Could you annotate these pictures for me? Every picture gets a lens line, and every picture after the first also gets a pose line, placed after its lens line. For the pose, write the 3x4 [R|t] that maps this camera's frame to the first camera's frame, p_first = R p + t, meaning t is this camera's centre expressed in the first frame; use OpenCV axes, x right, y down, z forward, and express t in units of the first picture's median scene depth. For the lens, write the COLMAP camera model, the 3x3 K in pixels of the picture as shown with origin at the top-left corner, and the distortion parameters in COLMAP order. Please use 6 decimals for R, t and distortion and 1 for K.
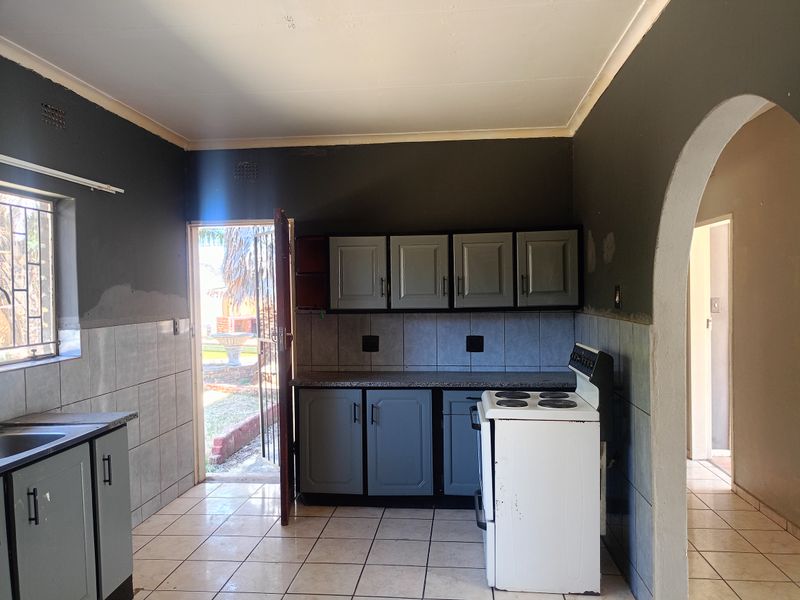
lens RADIAL K [[597.0, 0, 407.8], [0, 597.0, 303.6], [0, 0, 1]] dist [0.045724, -0.049683]
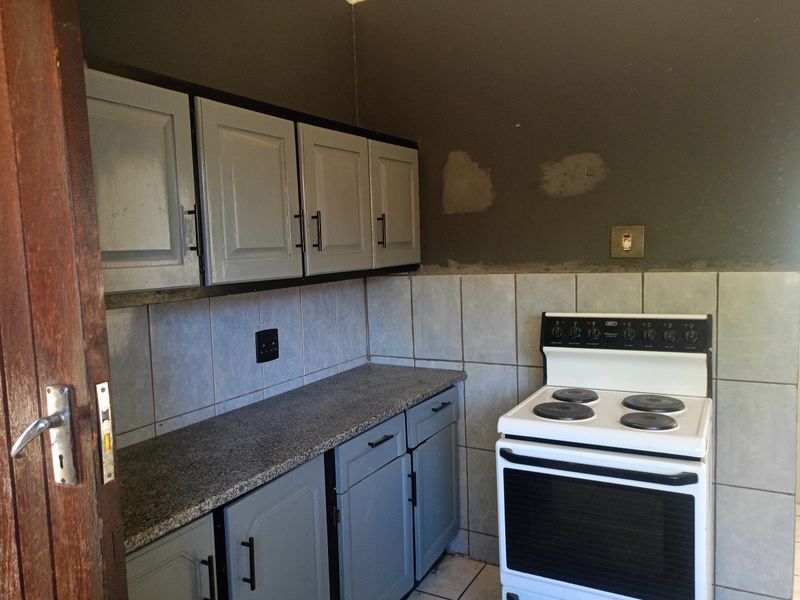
lens RADIAL K [[597.0, 0, 407.8], [0, 597.0, 303.6], [0, 0, 1]] dist [0.045724, -0.049683]
pose [[0.404745, -0.089284, 0.910060, -0.314161], [0.041691, 0.995989, 0.079173, -0.006045], [-0.913479, 0.005897, 0.406844, 0.673442]]
